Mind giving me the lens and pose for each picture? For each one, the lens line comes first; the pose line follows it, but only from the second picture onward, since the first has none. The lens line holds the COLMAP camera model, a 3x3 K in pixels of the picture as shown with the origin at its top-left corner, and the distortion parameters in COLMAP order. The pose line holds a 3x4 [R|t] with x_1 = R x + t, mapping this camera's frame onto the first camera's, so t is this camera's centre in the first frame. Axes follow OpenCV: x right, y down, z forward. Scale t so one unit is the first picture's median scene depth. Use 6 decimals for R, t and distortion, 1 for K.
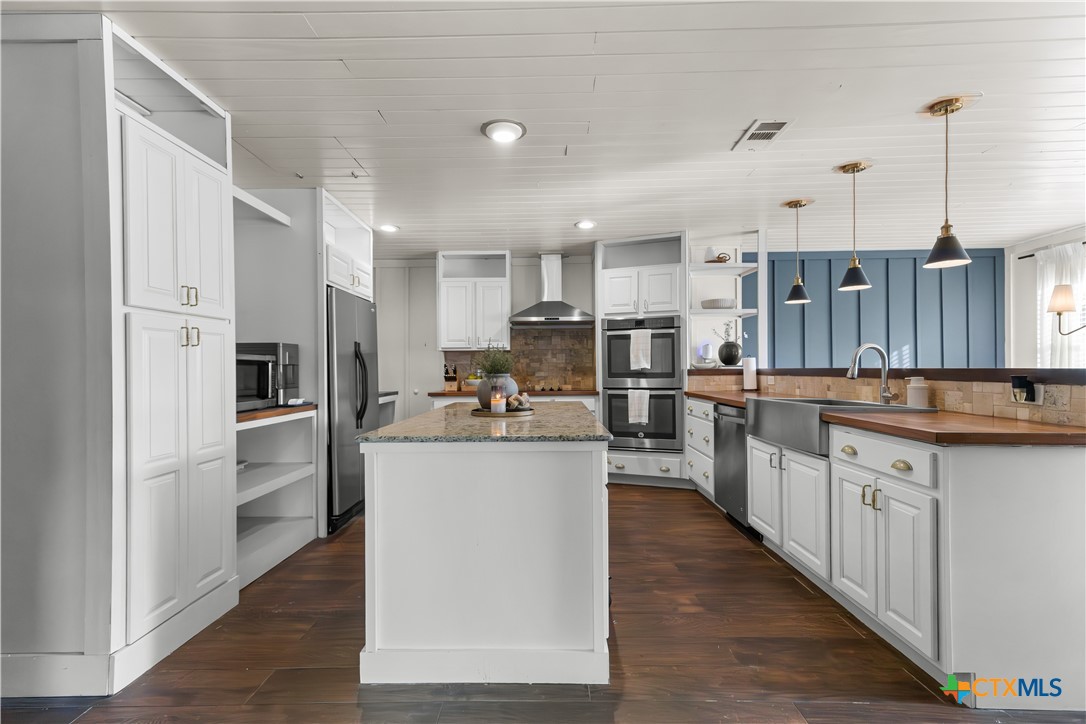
lens RADIAL K [[492.1, 0, 544.5], [0, 492.1, 364.8], [0, 0, 1]] dist [0.034716, -0.001812]
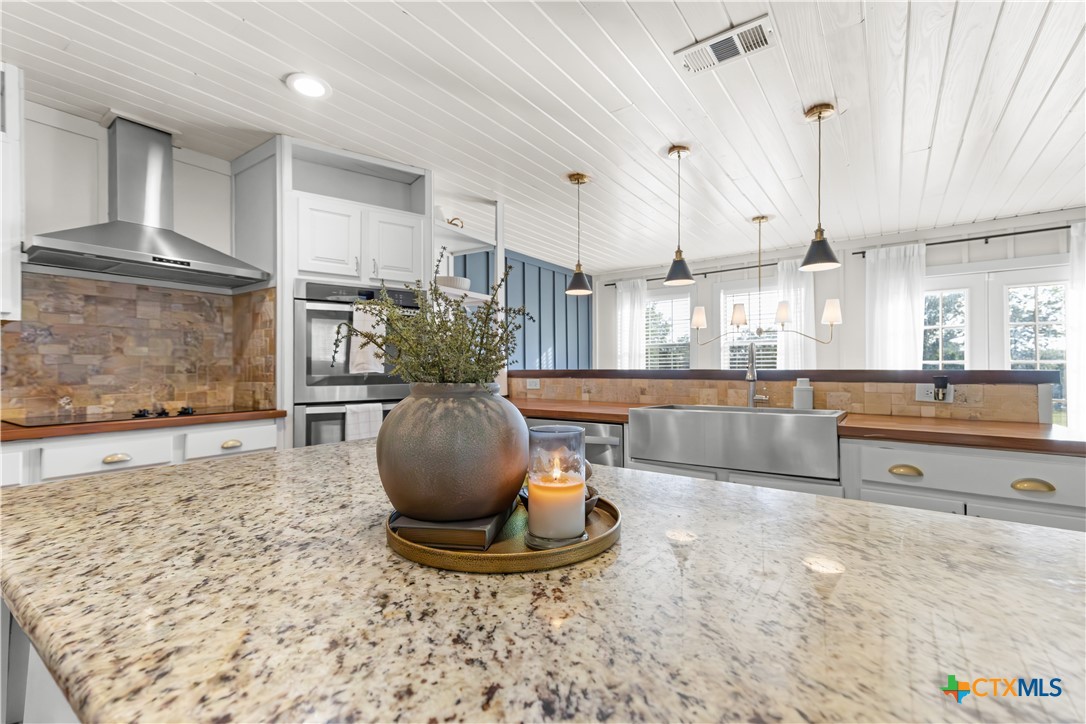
lens RADIAL K [[492.1, 0, 544.9], [0, 492.1, 360.4], [0, 0, 1]] dist [0.034716, -0.001812]
pose [[0.577069, 0.019945, 0.816452, -0.184014], [-0.008742, 0.999795, -0.018245, 0.006432], [-0.816649, 0.003392, 0.577125, 0.473515]]
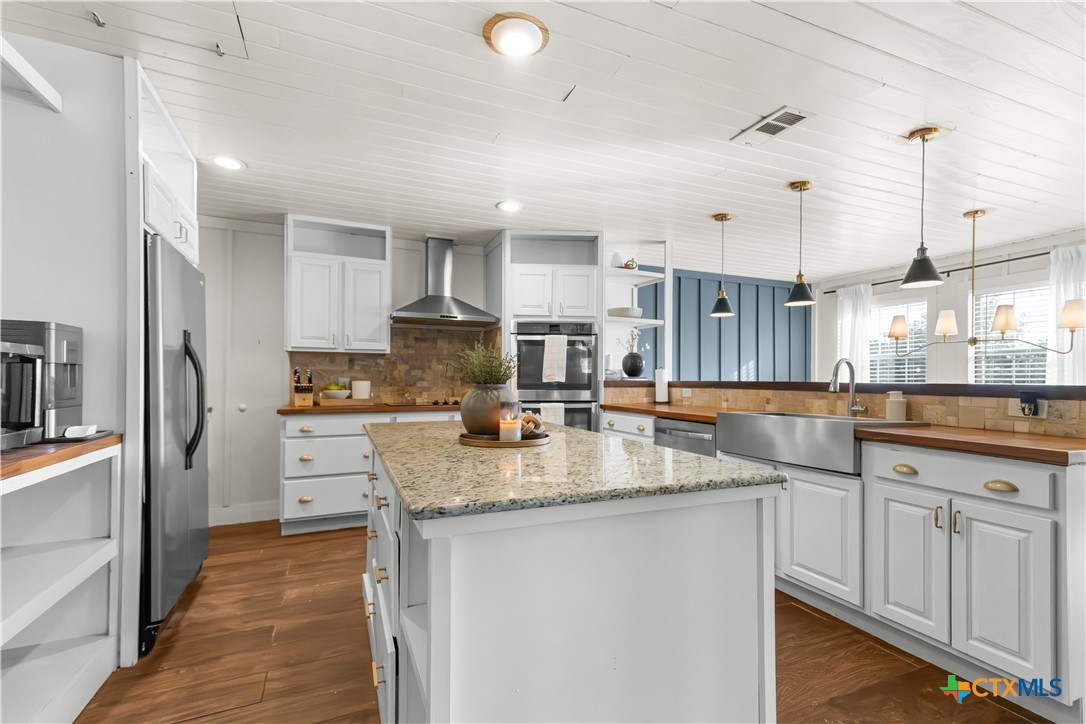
lens RADIAL K [[492.1, 0, 548.6], [0, 492.1, 375.9], [0, 0, 1]] dist [0.034716, -0.001812]
pose [[0.910626, 0.015916, 0.412924, -0.187589], [-0.016834, 0.999857, -0.001414, 0.003352], [-0.412888, -0.005664, 0.910764, 0.196843]]
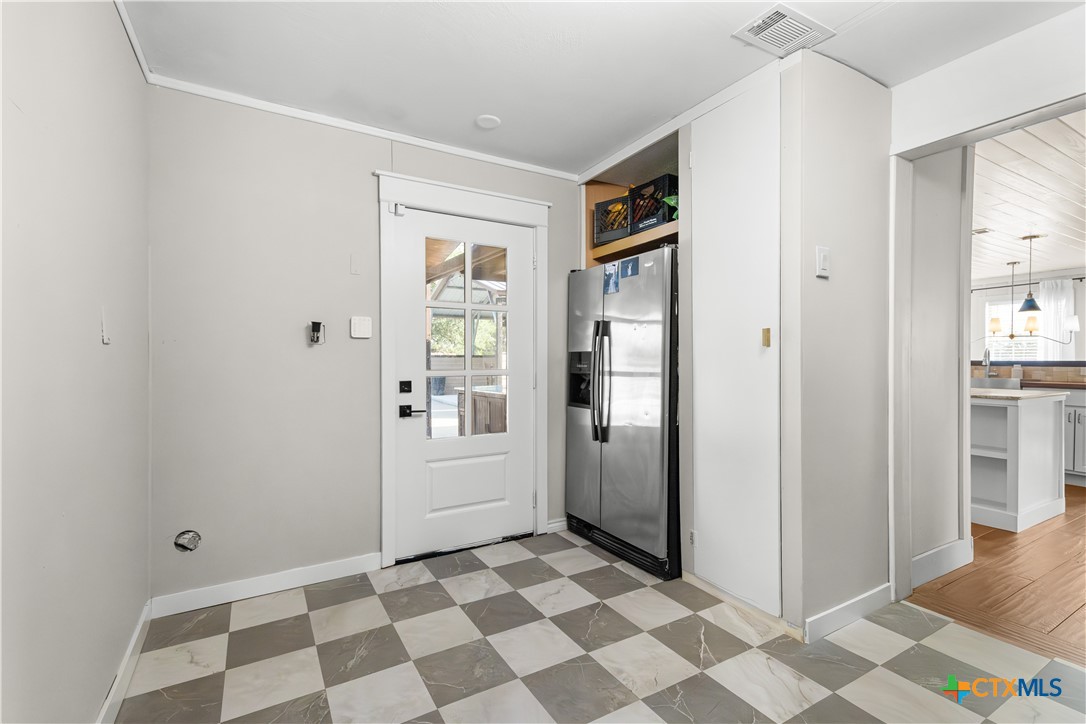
lens RADIAL K [[492.1, 0, 538.6], [0, 492.1, 357.2], [0, 0, 1]] dist [0.034716, -0.001812]
pose [[0.856497, 0.017349, 0.515860, -1.129056], [-0.017375, 0.999838, -0.004779, 0.020545], [-0.515859, -0.004869, 0.856660, 0.126156]]
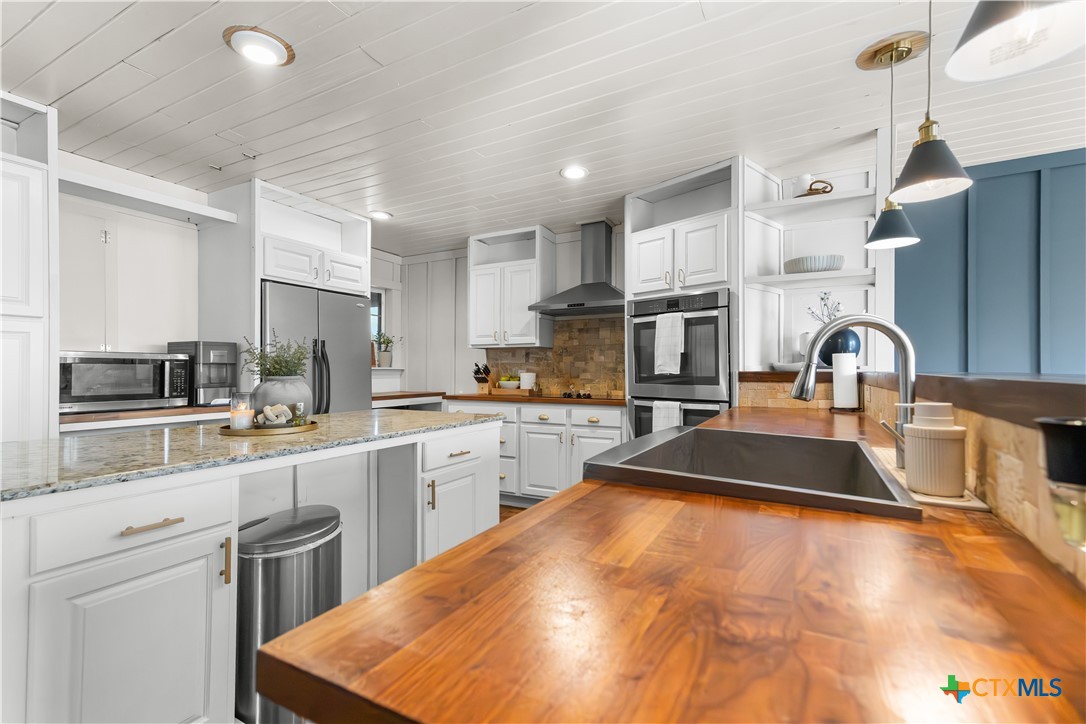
lens RADIAL K [[492.1, 0, 540.1], [0, 492.1, 361.7], [0, 0, 1]] dist [0.034716, -0.001812]
pose [[0.877018, -0.000088, -0.480457, 0.371315], [-0.002022, 0.999990, -0.003876, -0.001229], [0.480453, 0.004371, 0.877010, 0.315331]]
